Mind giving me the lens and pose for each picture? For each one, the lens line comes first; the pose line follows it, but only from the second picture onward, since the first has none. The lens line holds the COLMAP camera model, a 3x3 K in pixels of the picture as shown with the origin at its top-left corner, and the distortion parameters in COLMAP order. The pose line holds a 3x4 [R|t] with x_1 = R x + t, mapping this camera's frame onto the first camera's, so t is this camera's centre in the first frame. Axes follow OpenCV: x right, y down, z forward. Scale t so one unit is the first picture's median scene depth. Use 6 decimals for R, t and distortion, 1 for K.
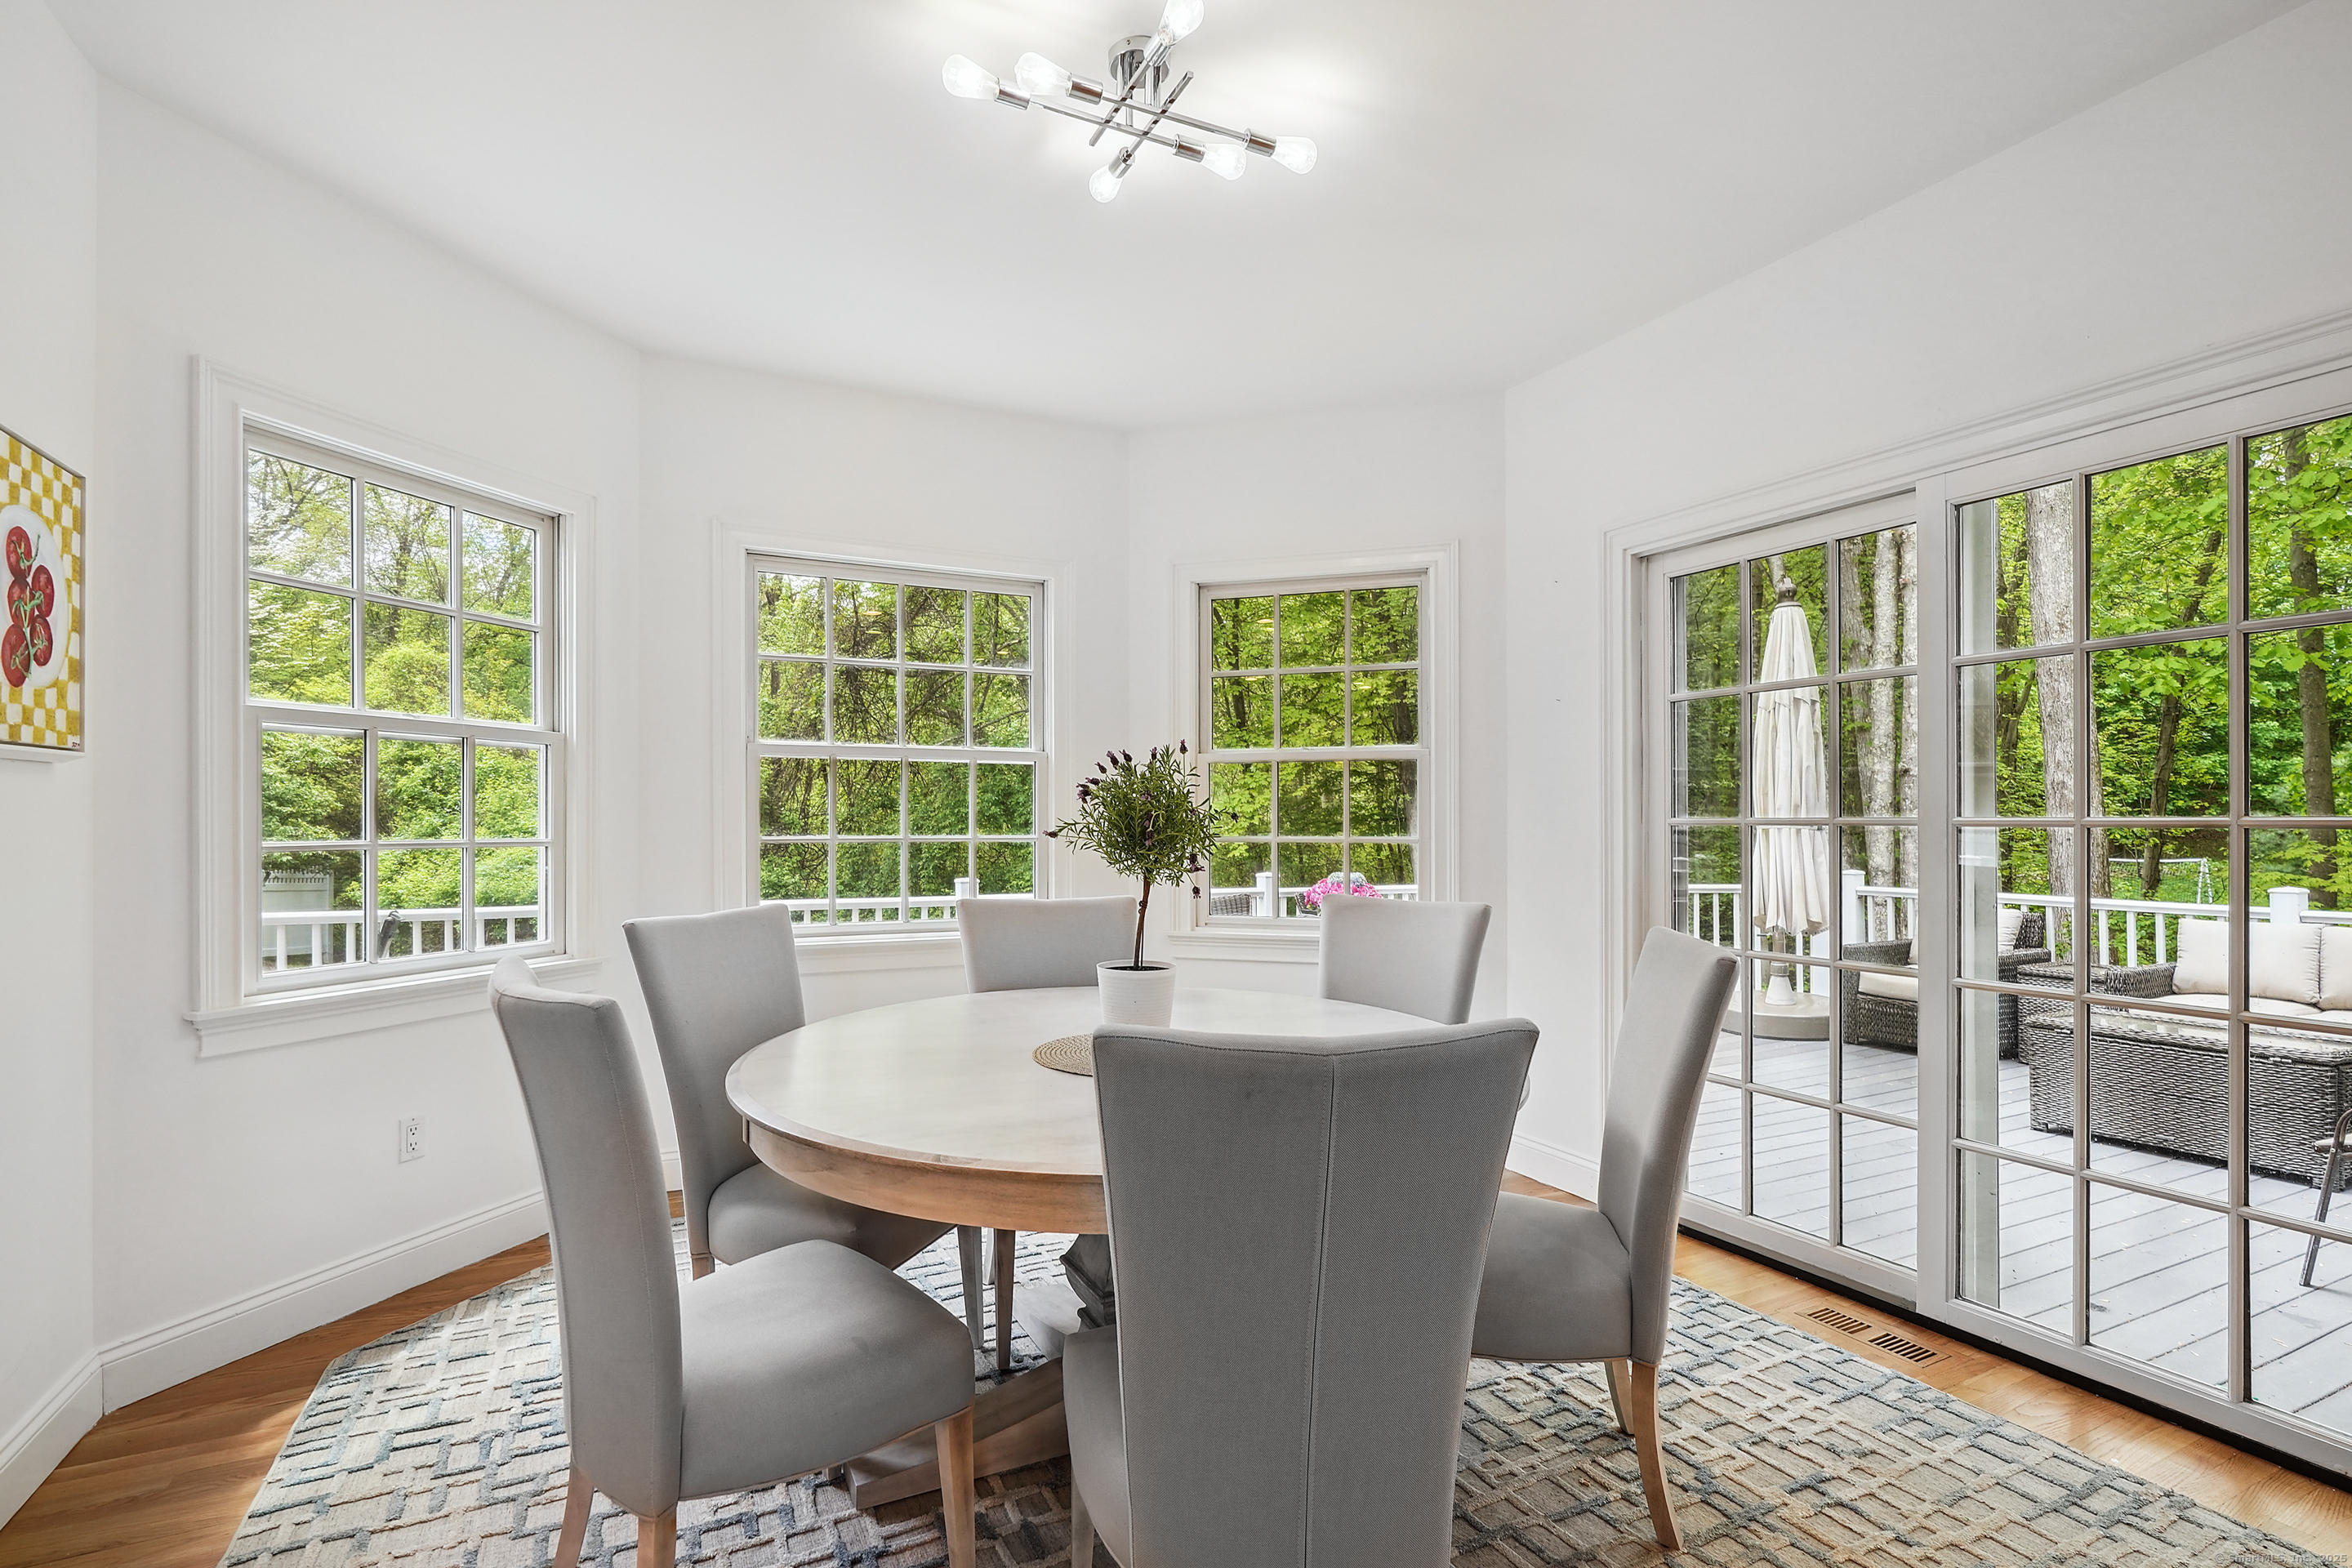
lens RADIAL K [[1089.5, 0, 1168.8], [0, 1089.5, 826.4], [0, 0, 1]] dist [-0.001536, 0.000606]
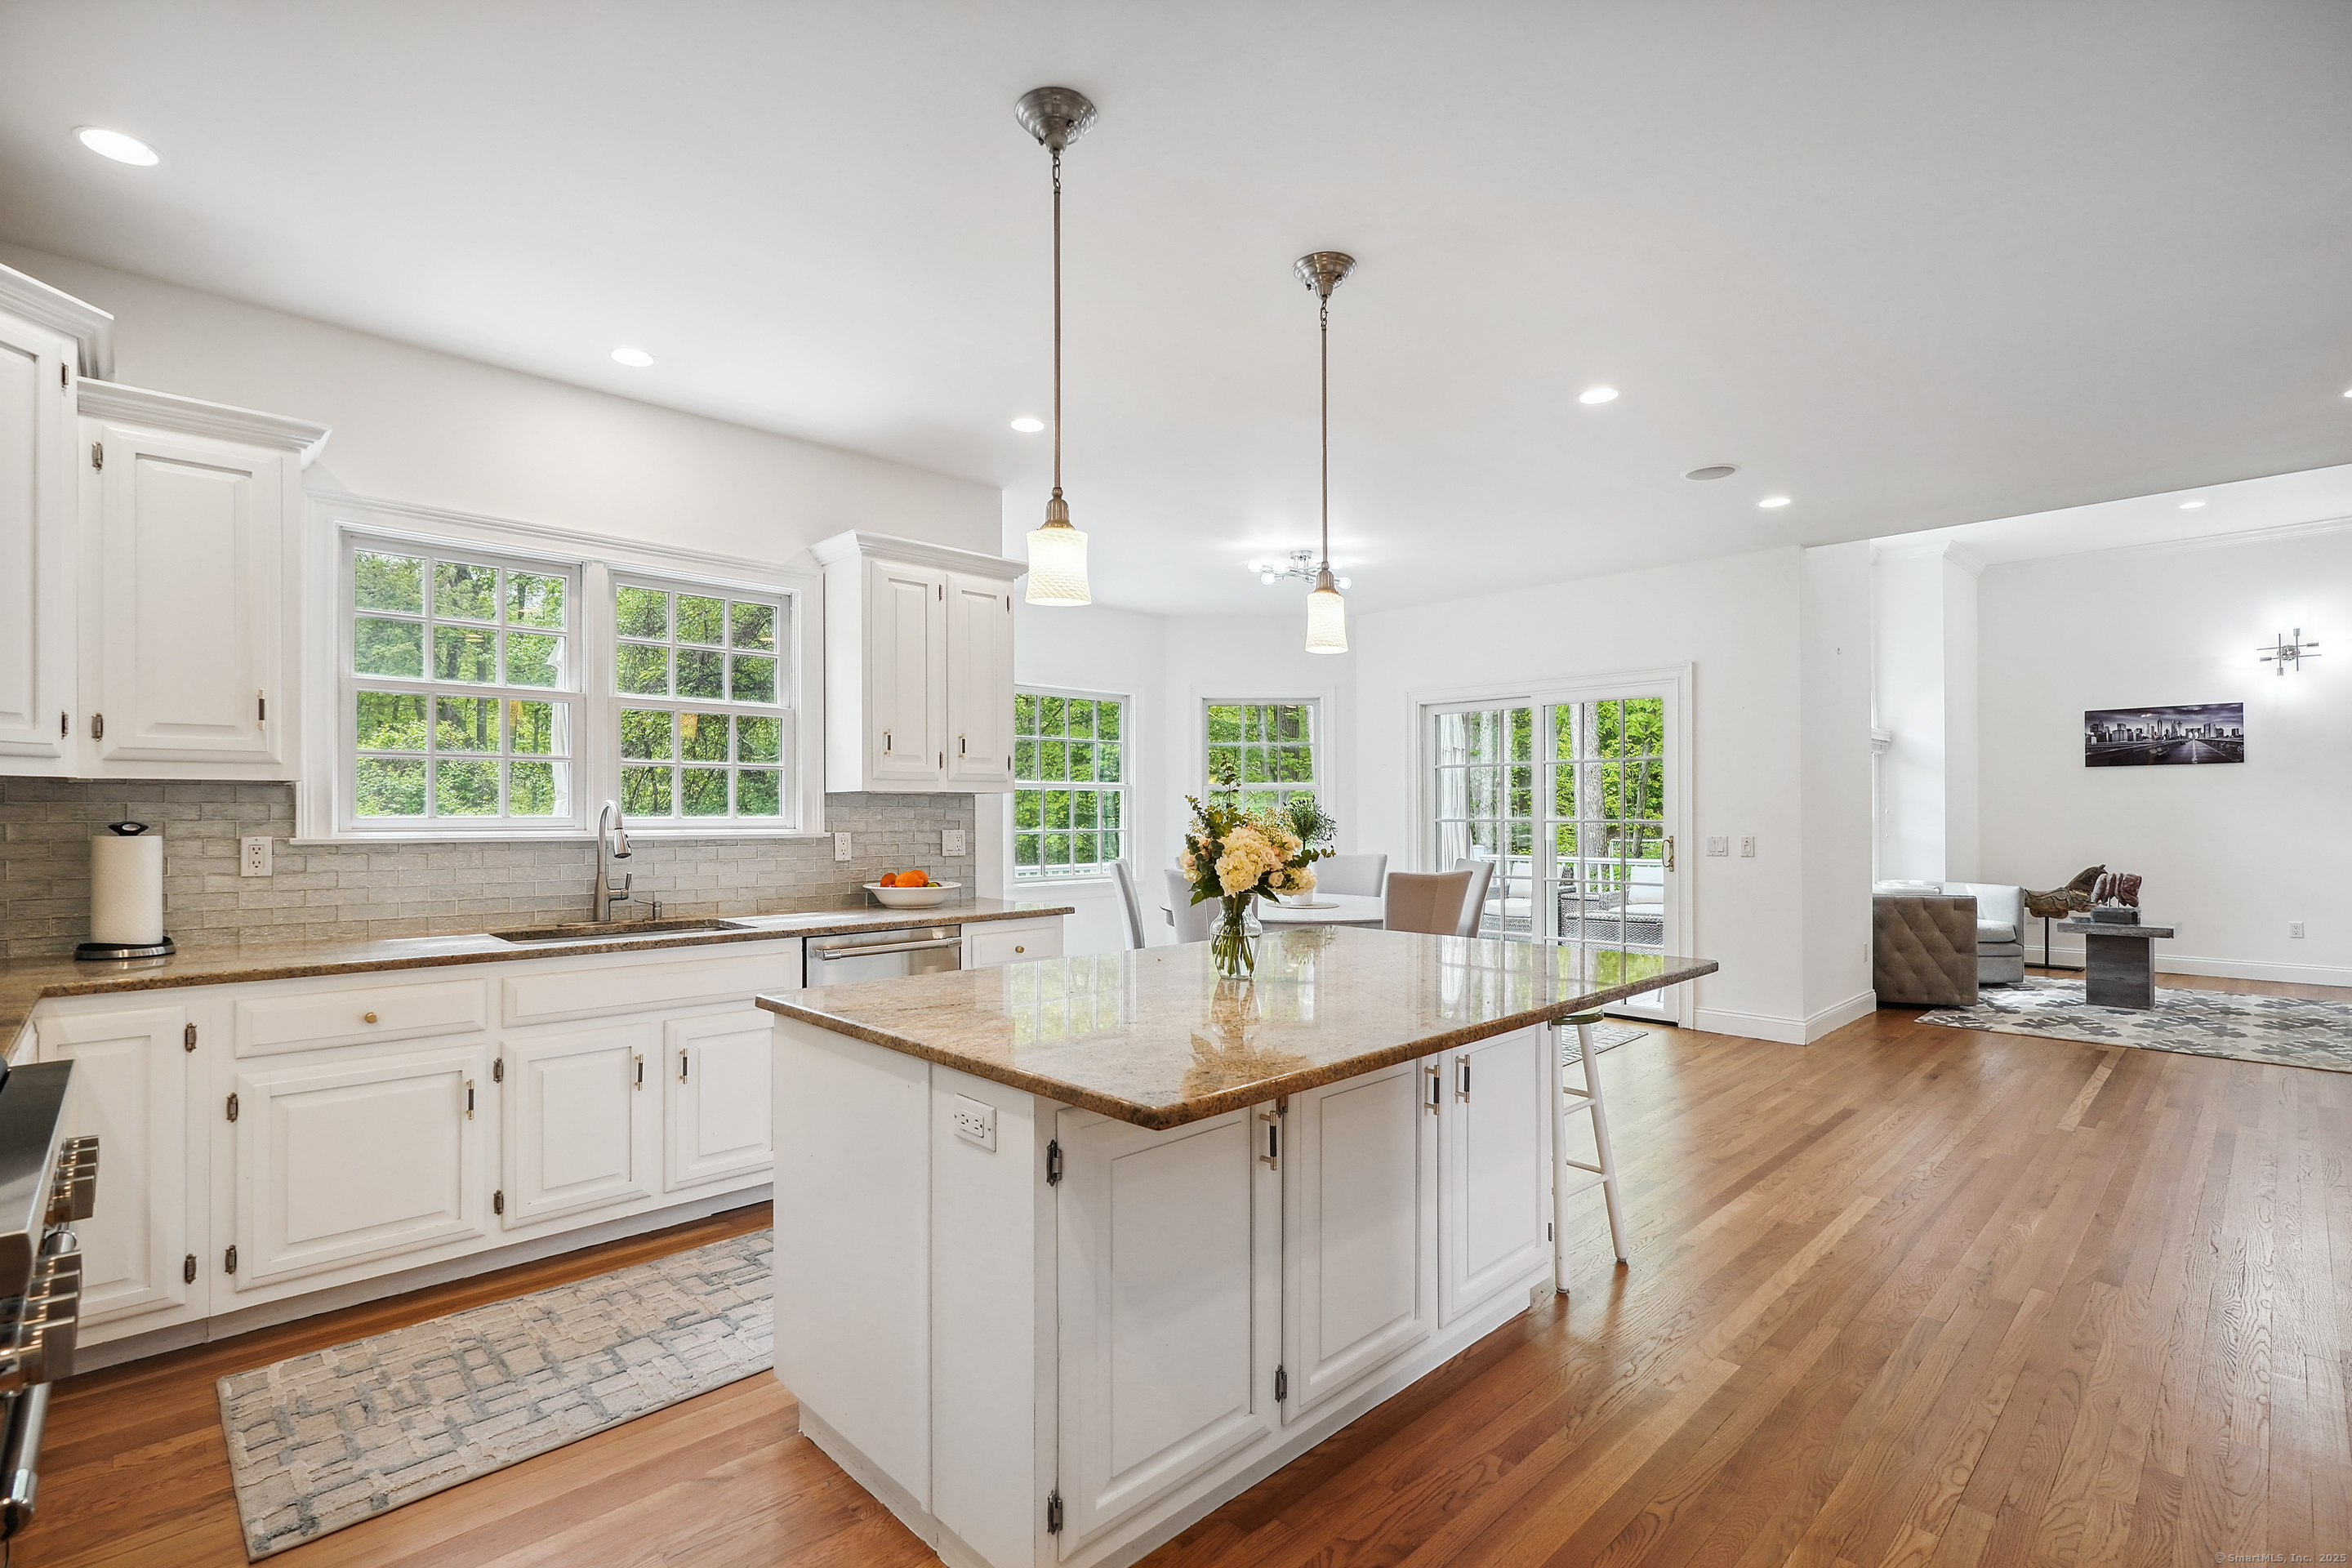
lens RADIAL K [[1089.5, 0, 1159.0], [0, 1089.5, 809.4], [0, 0, 1]] dist [-0.001536, 0.000606]
pose [[0.952164, -0.004207, 0.305558, -0.797226], [0.007260, 0.999934, -0.008854, -0.011362], [-0.305501, 0.010649, 0.952132, -1.011624]]
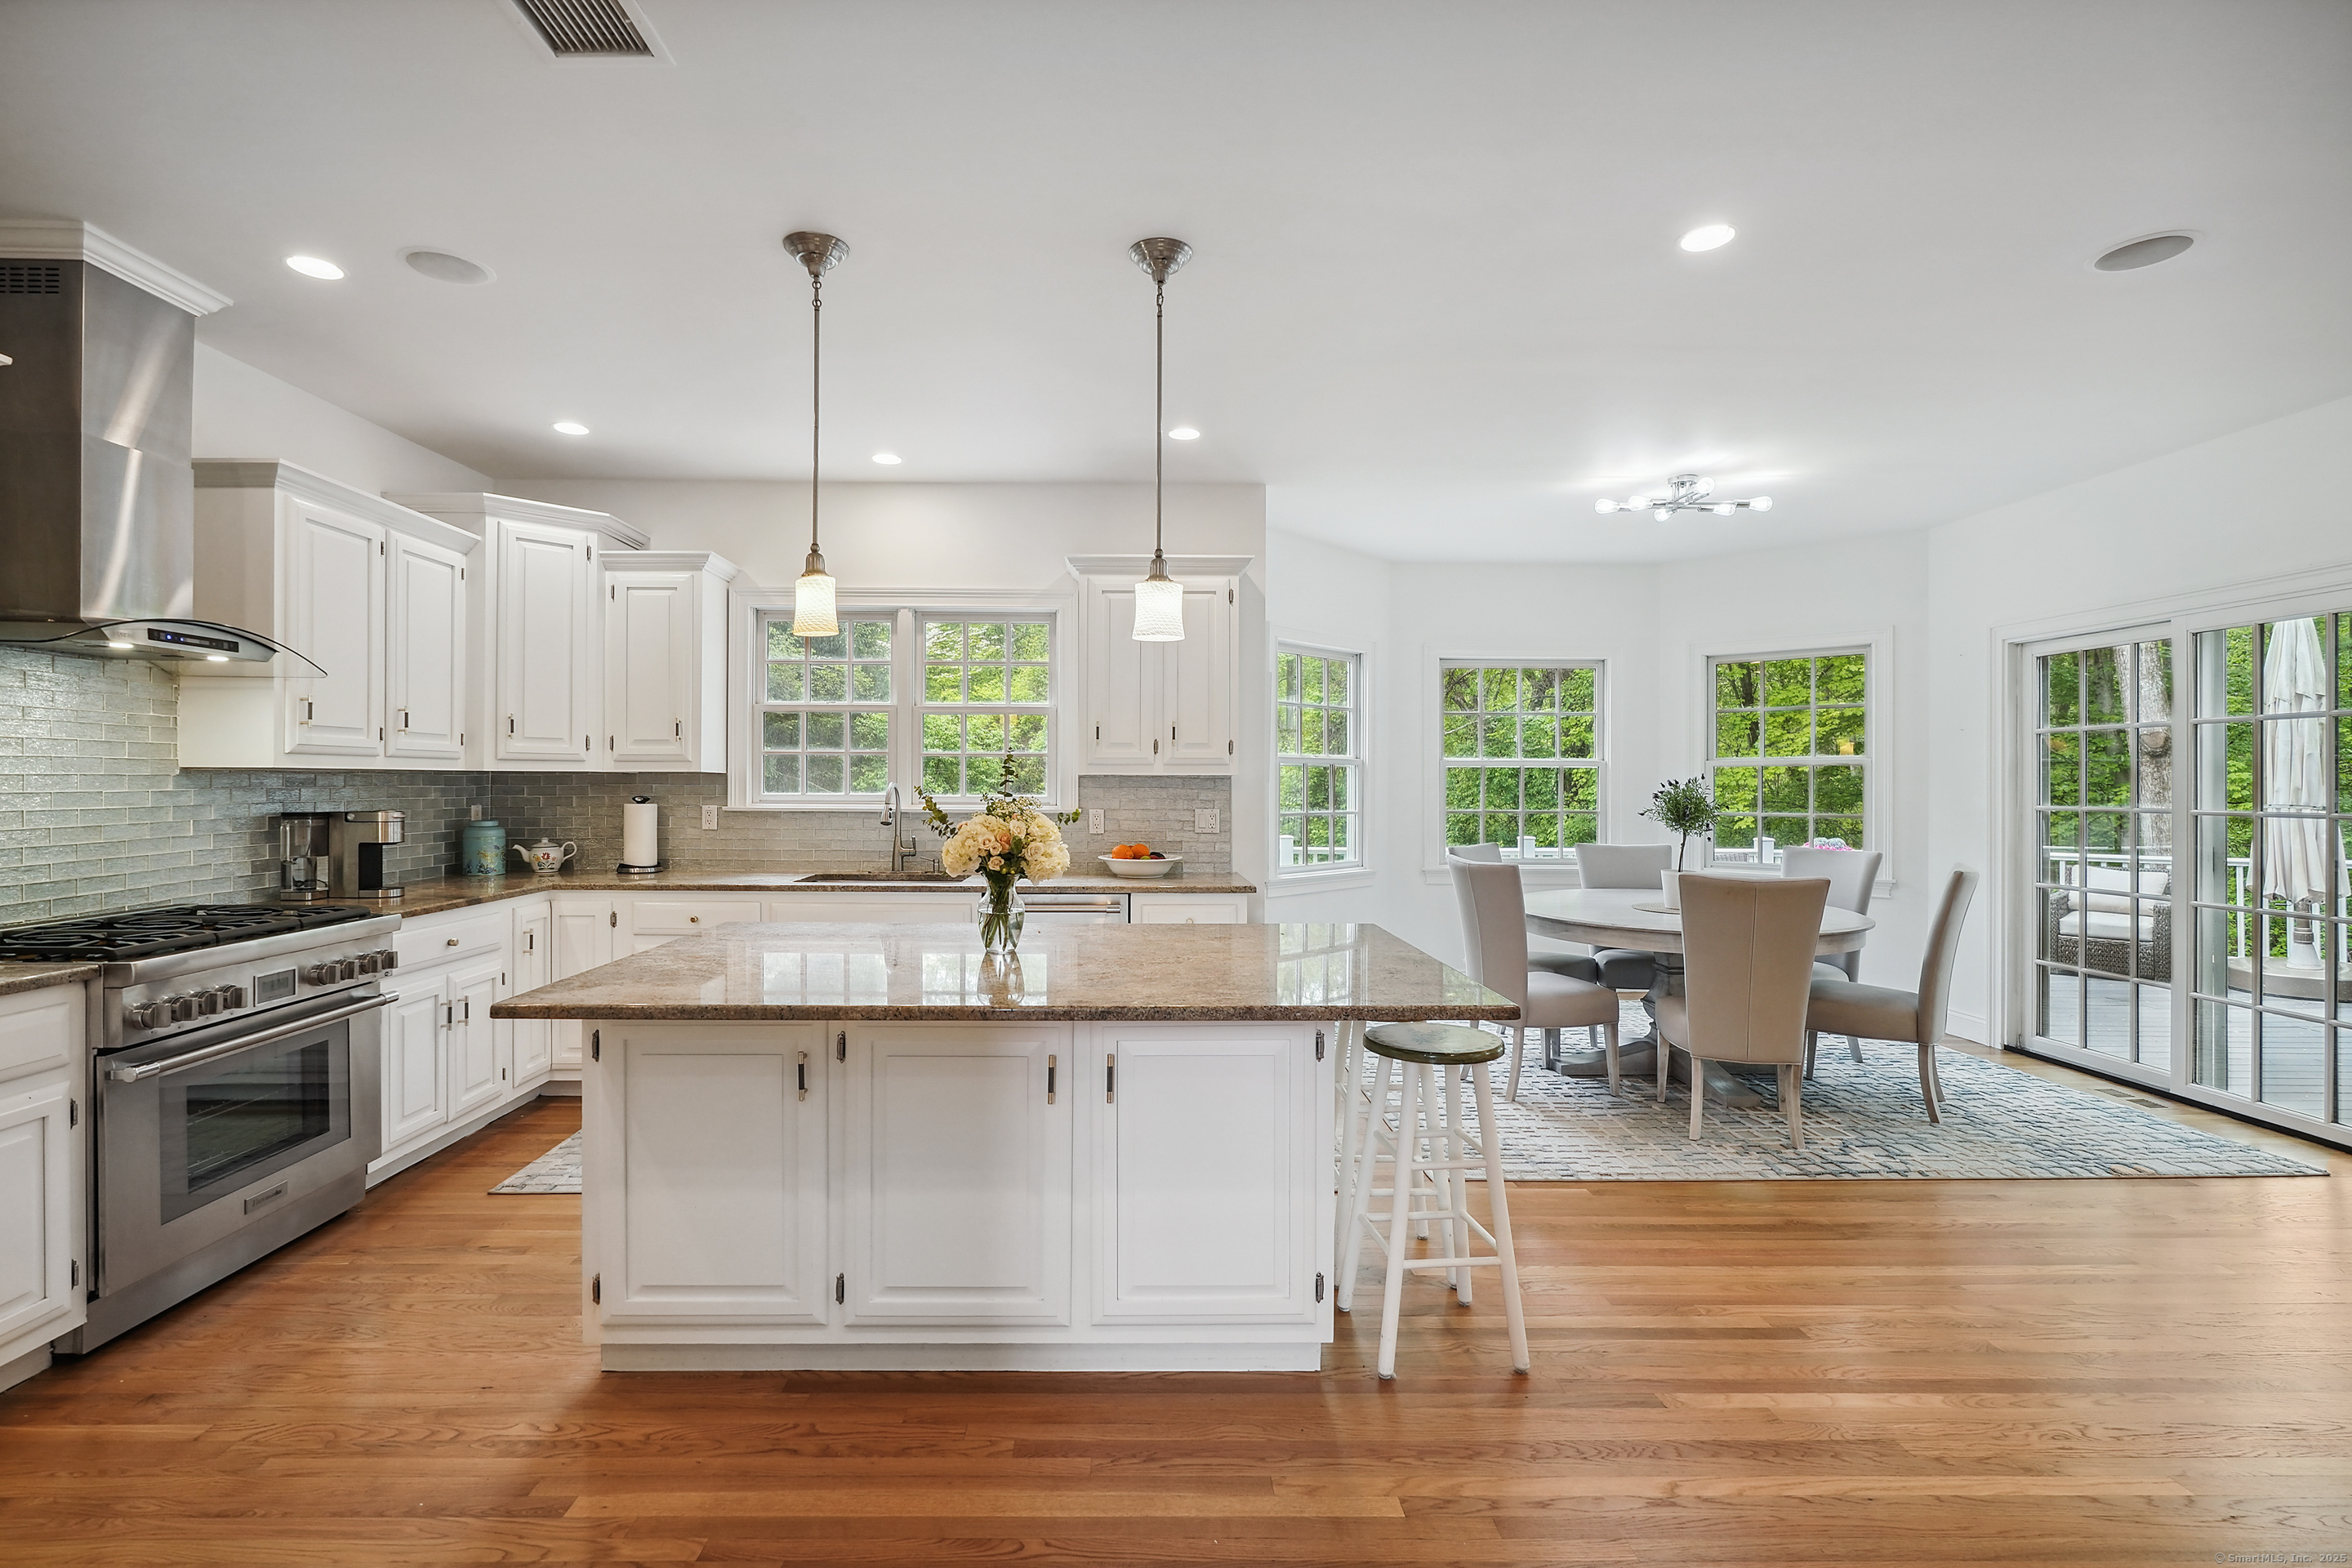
lens RADIAL K [[1089.5, 0, 1143.9], [0, 1089.5, 790.8], [0, 0, 1]] dist [-0.001536, 0.000606]
pose [[0.903550, 0.004170, -0.428462, -0.042713], [-0.003971, 0.999991, 0.001358, -0.026677], [0.428464, 0.000475, 0.903559, -1.011257]]
